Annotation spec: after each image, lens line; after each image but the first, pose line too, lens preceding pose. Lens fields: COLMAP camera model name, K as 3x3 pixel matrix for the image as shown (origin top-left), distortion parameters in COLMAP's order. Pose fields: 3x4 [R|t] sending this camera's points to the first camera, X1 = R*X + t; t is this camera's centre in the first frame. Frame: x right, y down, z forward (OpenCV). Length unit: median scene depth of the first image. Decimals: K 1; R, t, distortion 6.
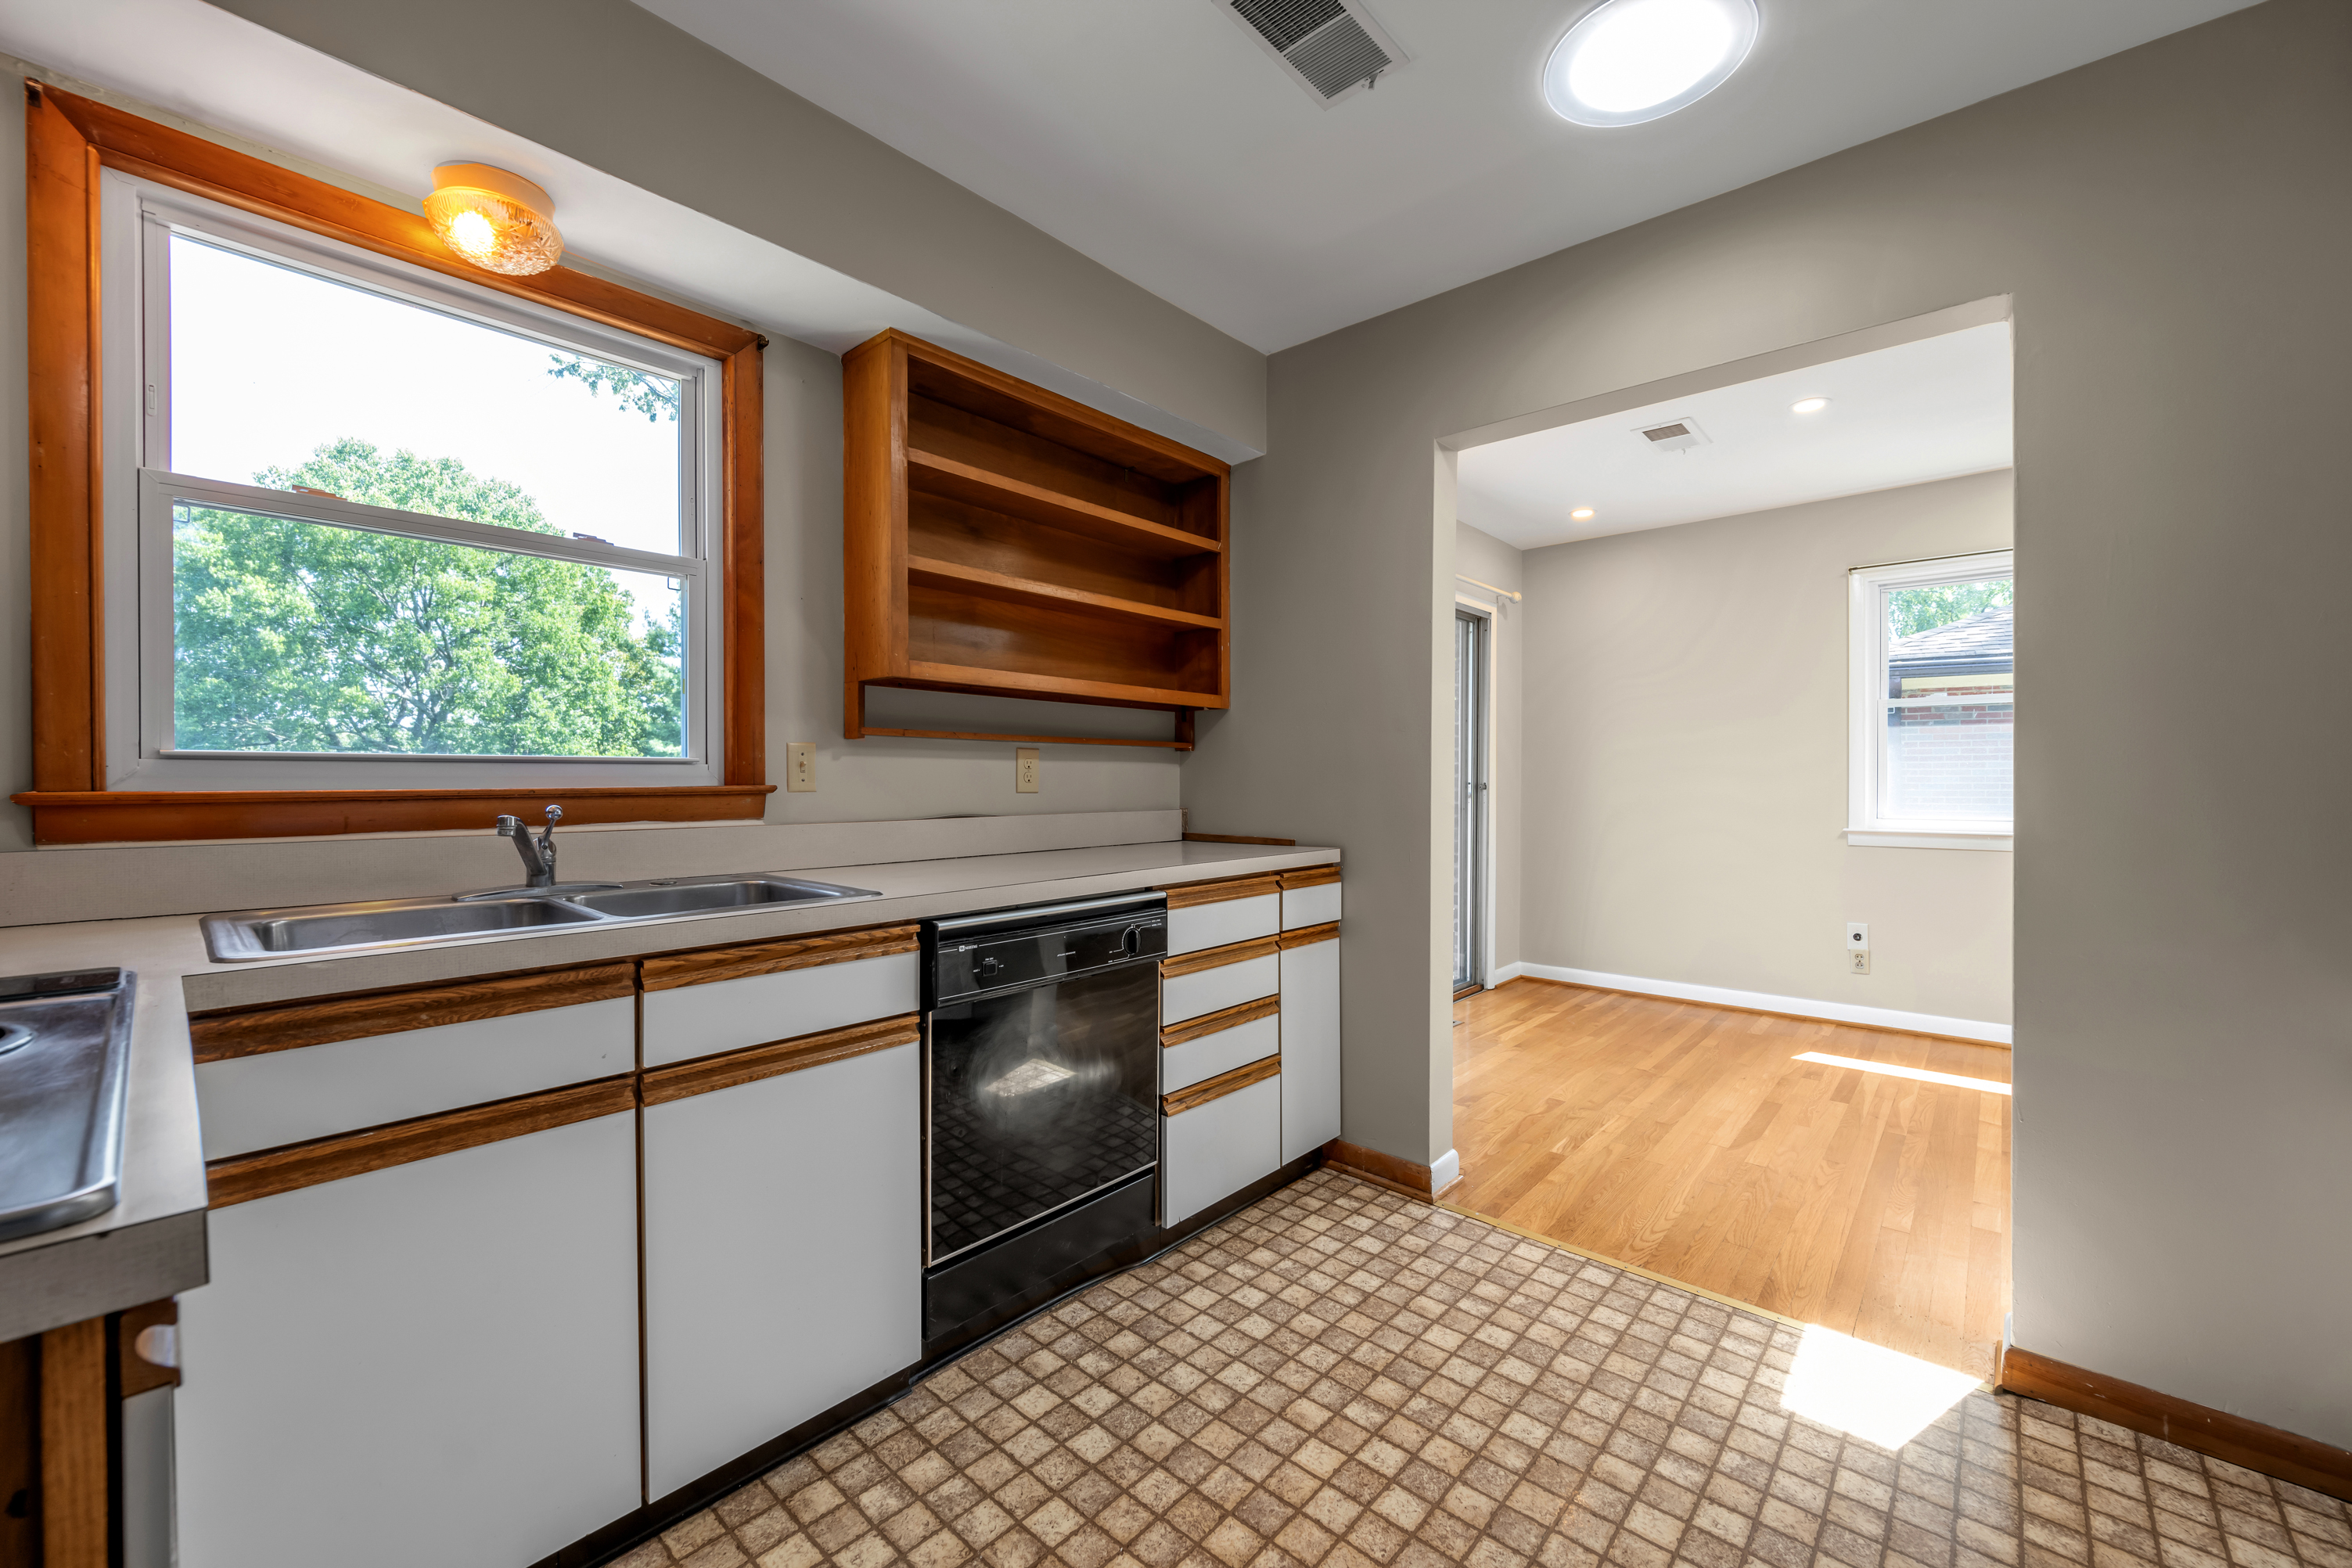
lens RADIAL K [[949.2, 0, 1198.5], [0, 949.2, 763.0], [0, 0, 1]] dist [-0.002955, -0.001111]
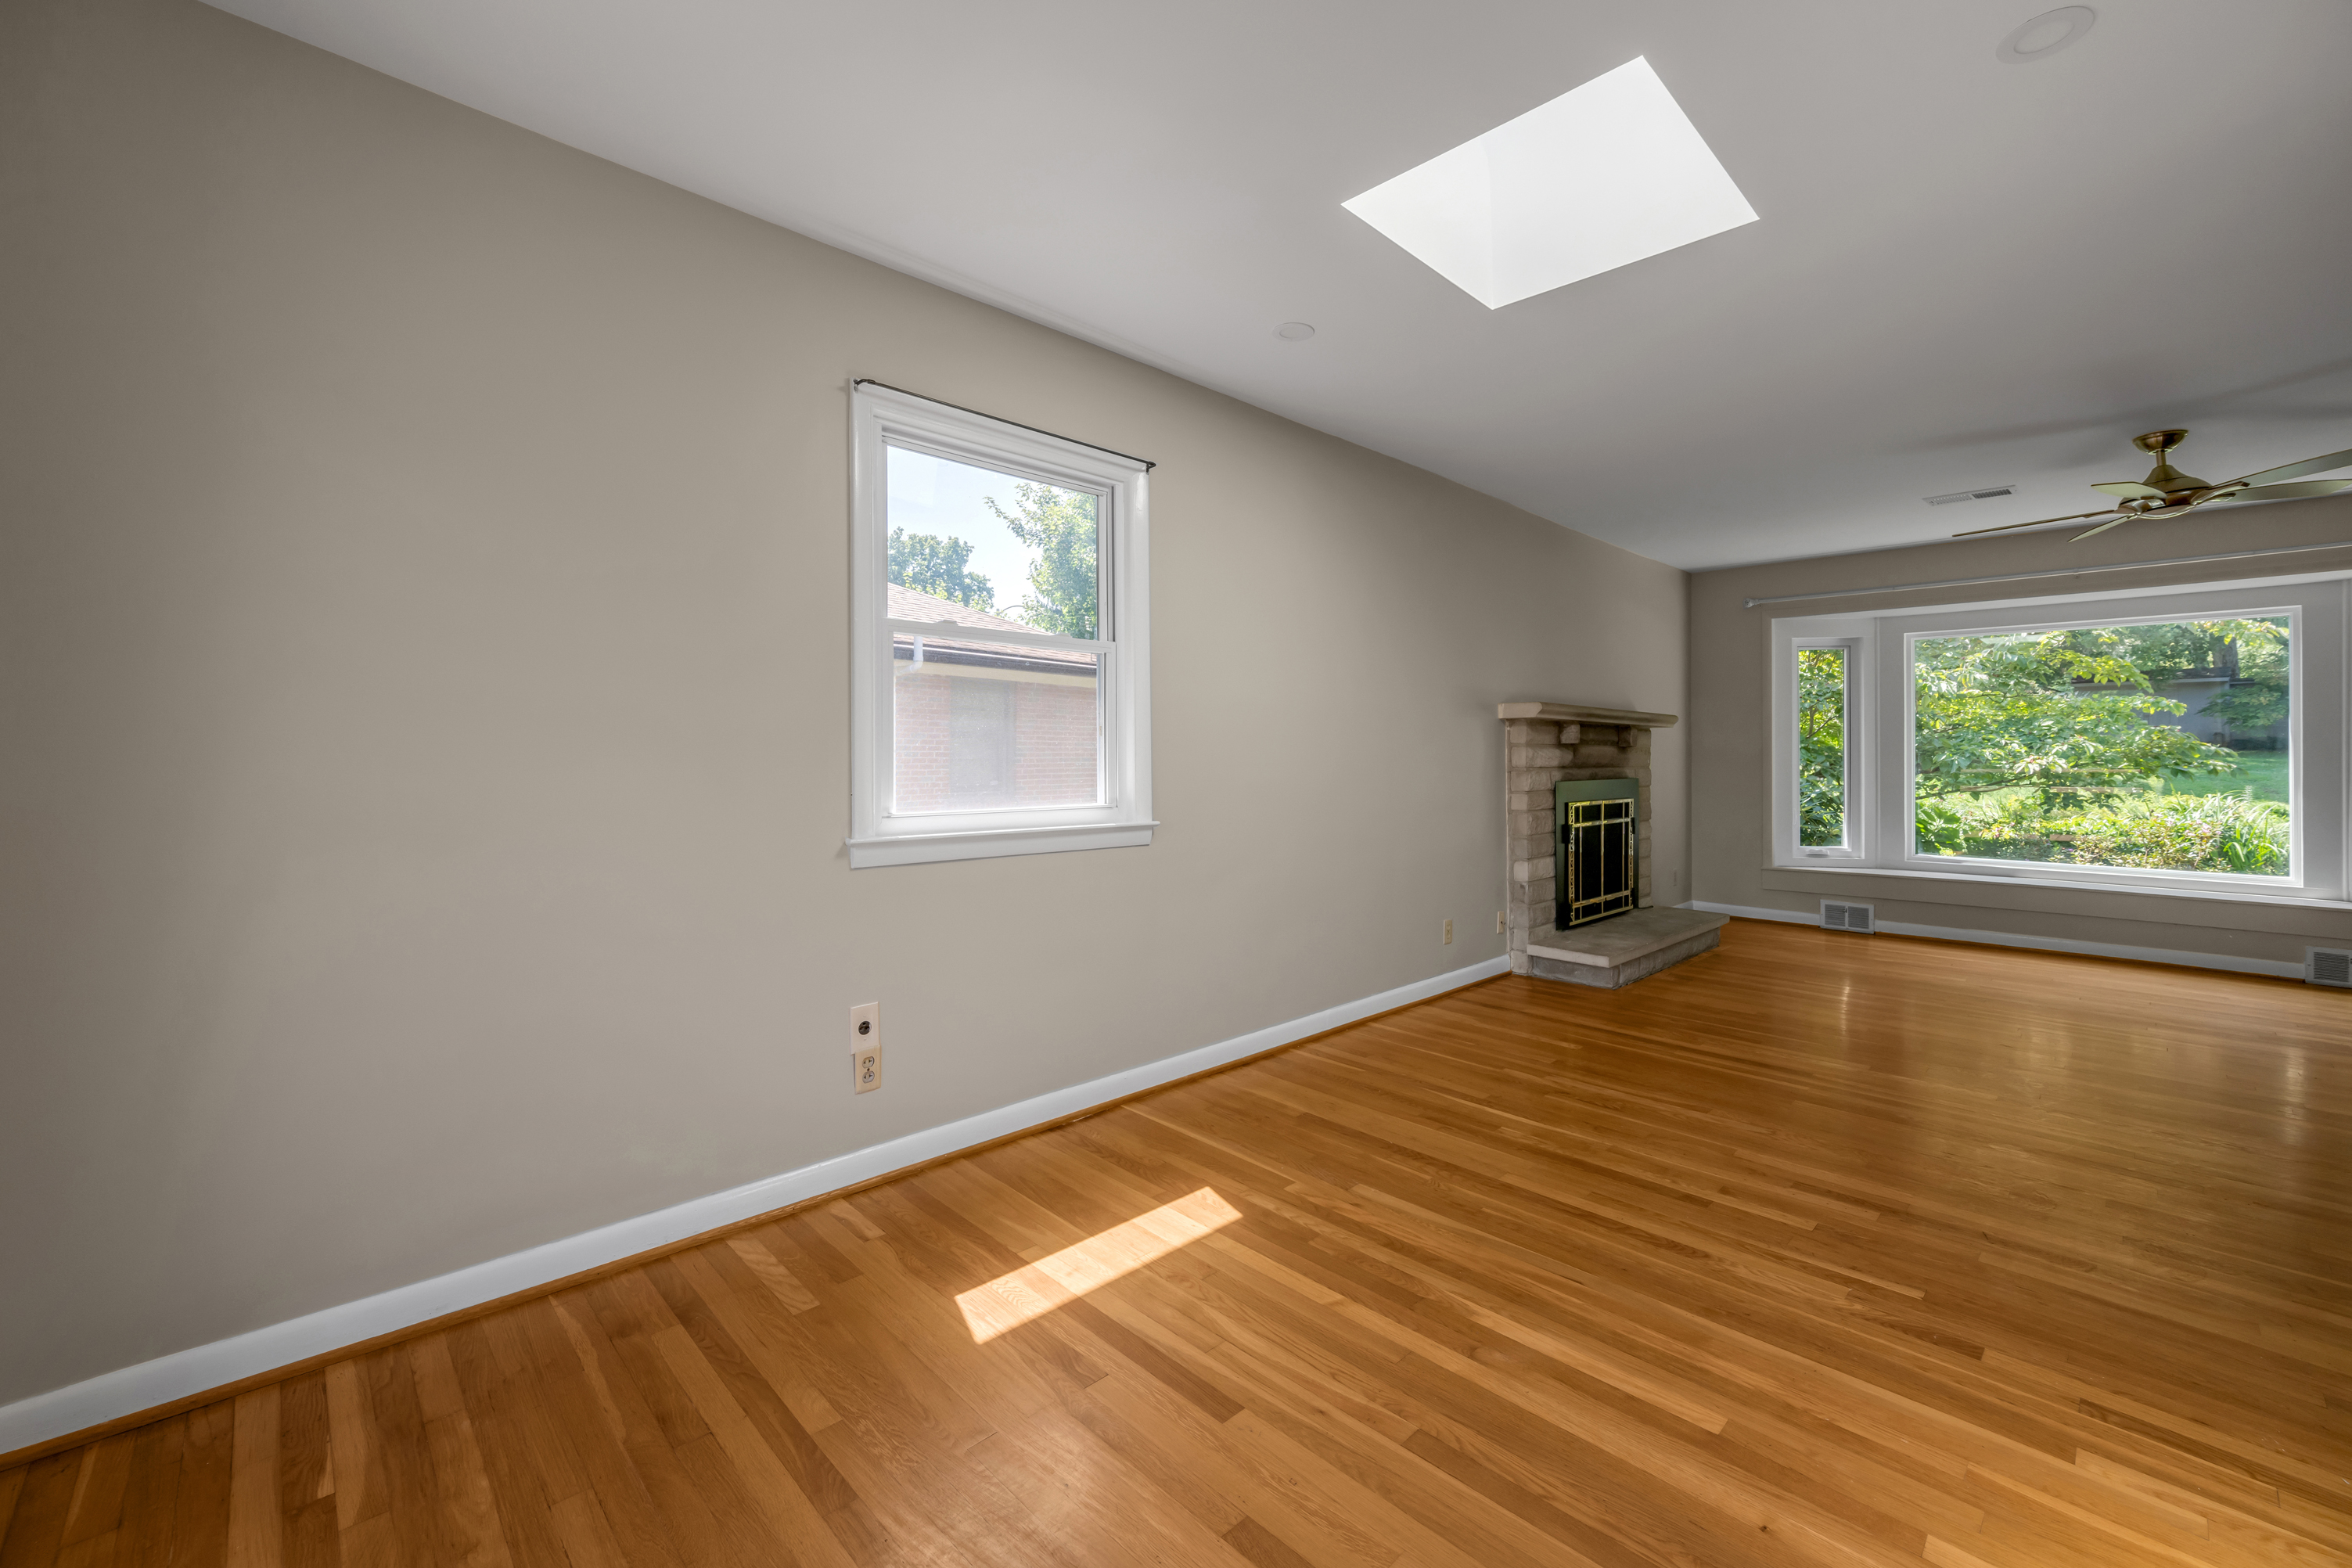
lens RADIAL K [[949.2, 0, 1171.4], [0, 949.2, 762.6], [0, 0, 1]] dist [-0.002955, -0.001111]
pose [[0.104814, -0.000468, 0.994492, 0.288639], [-0.024776, 0.999688, 0.003081, 0.032985], [-0.994183, -0.024962, 0.104770, 1.541476]]
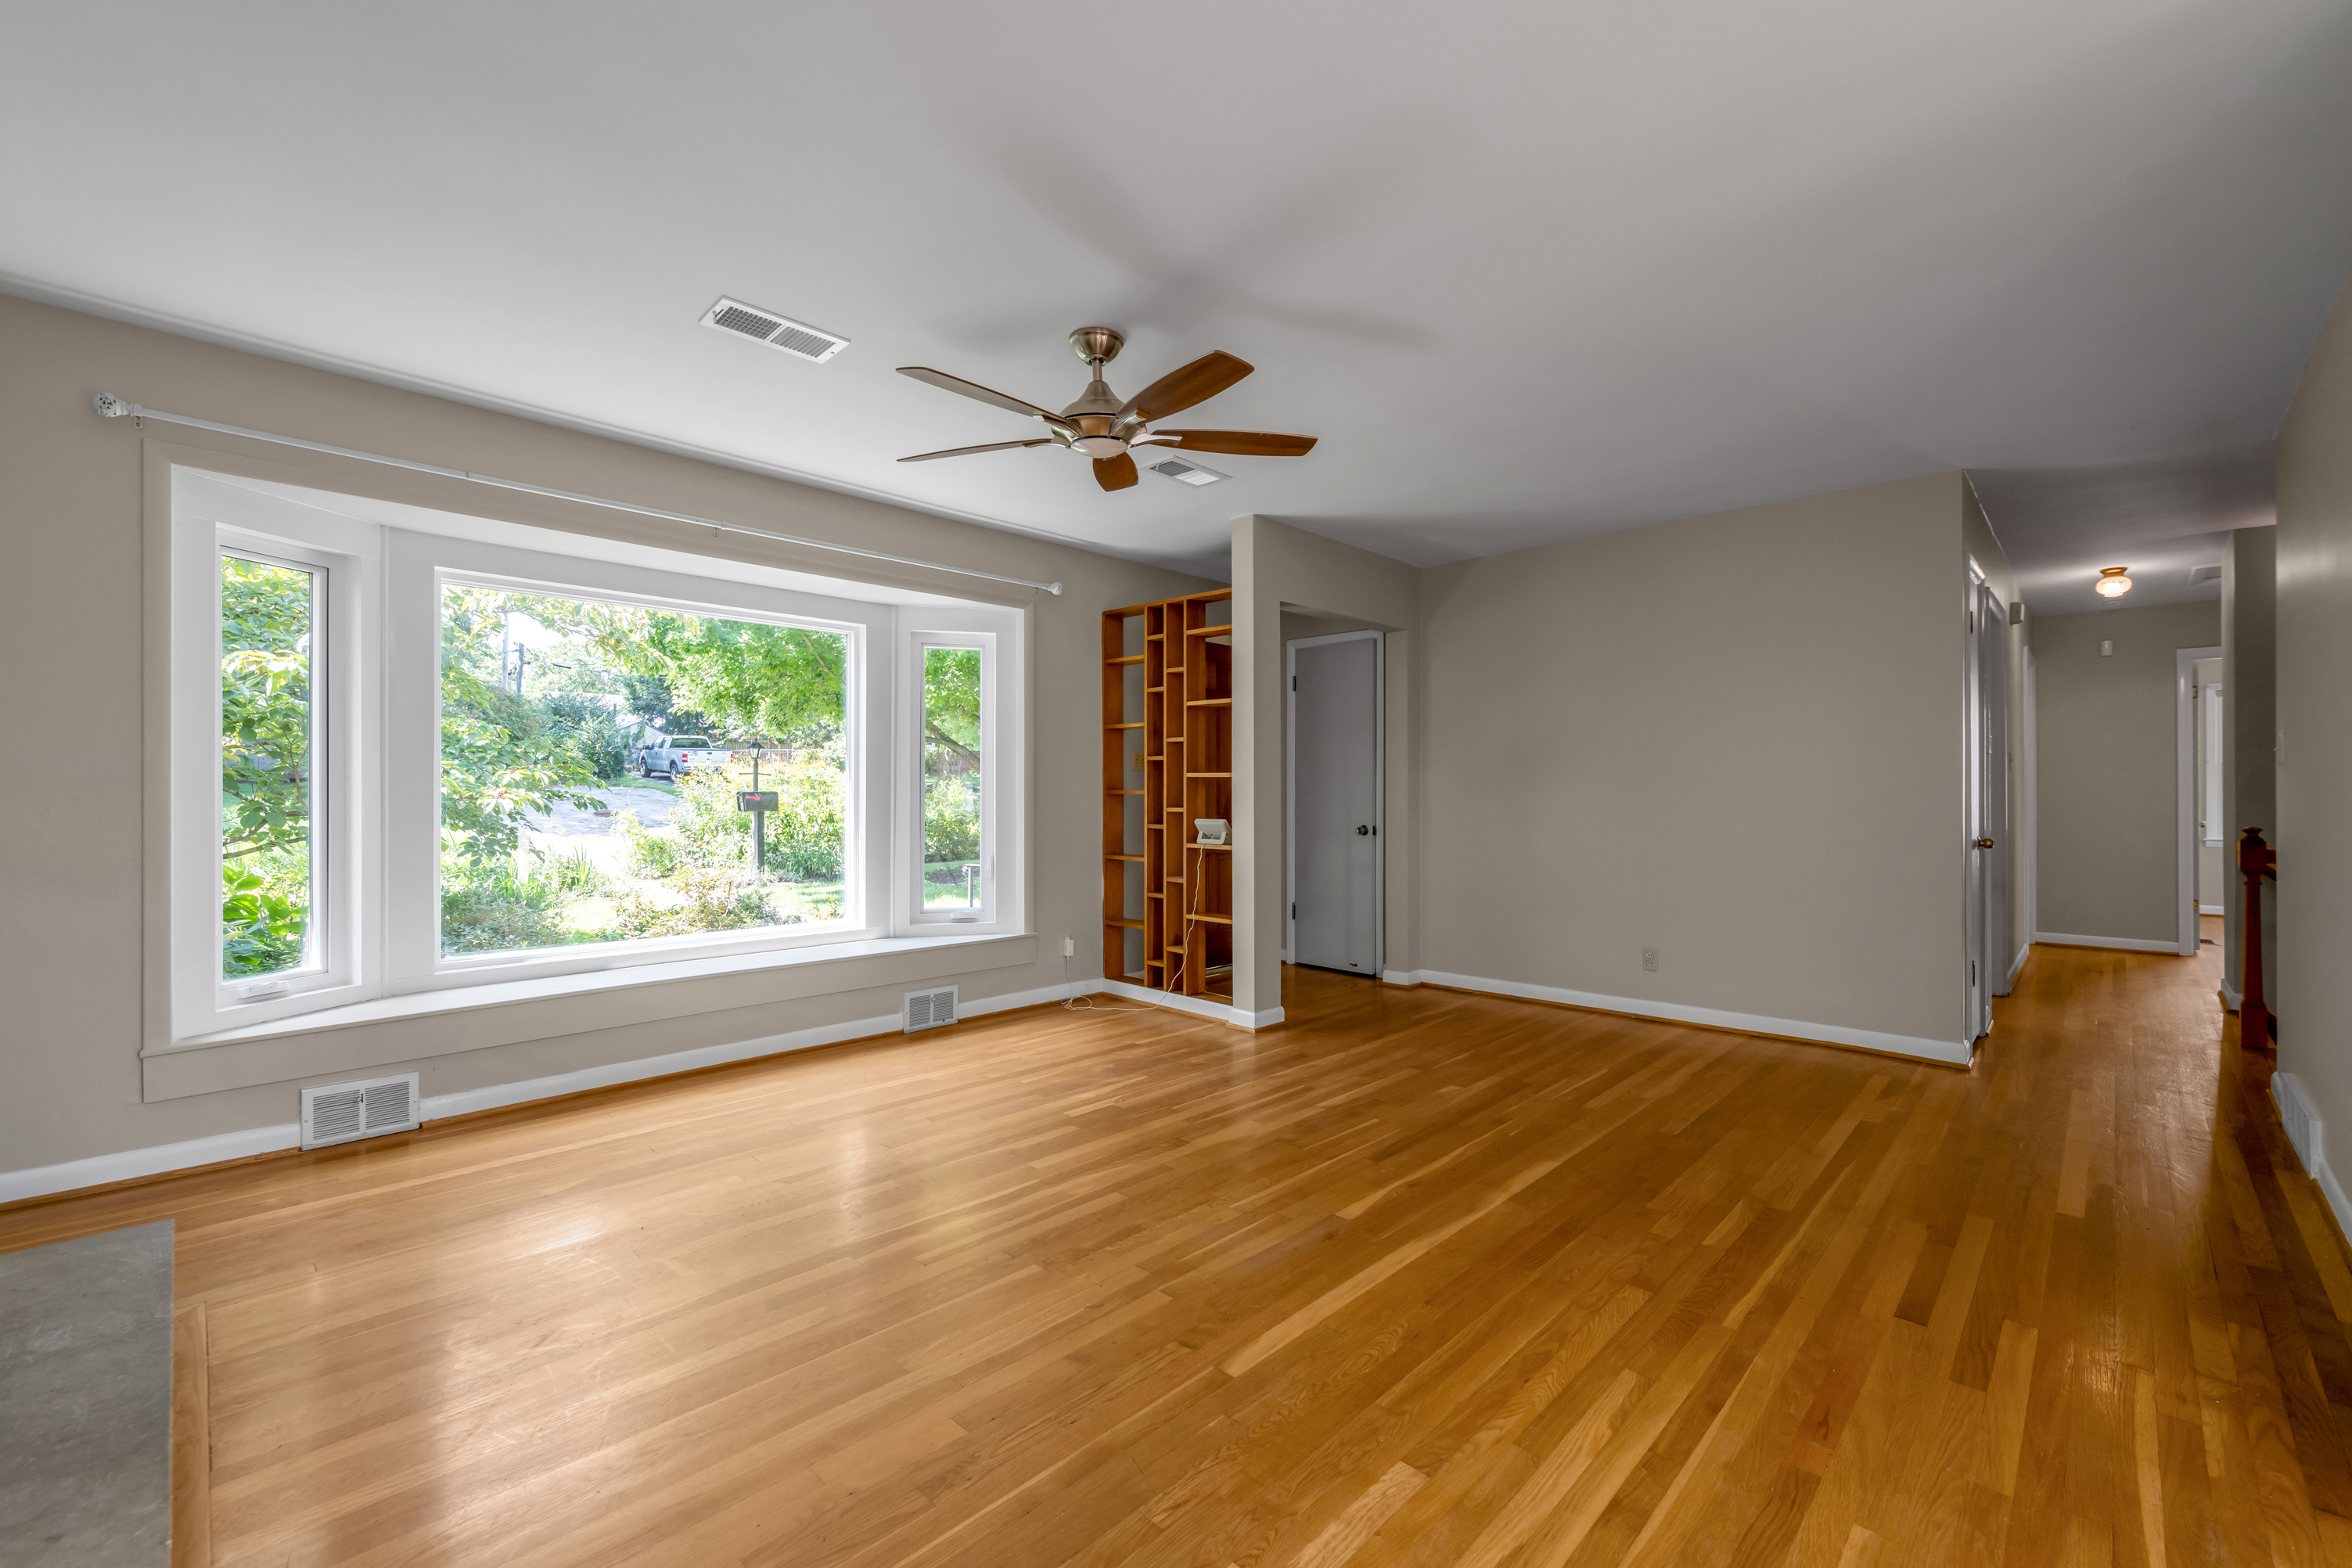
lens RADIAL K [[949.2, 0, 1155.9], [0, 949.2, 803.5], [0, 0, 1]] dist [-0.002955, -0.001111]
pose [[-0.998066, 0.004242, 0.062015, 2.034307], [0.003587, 0.999937, -0.010668, 0.017232], [-0.062056, -0.010425, -0.998018, 1.155732]]
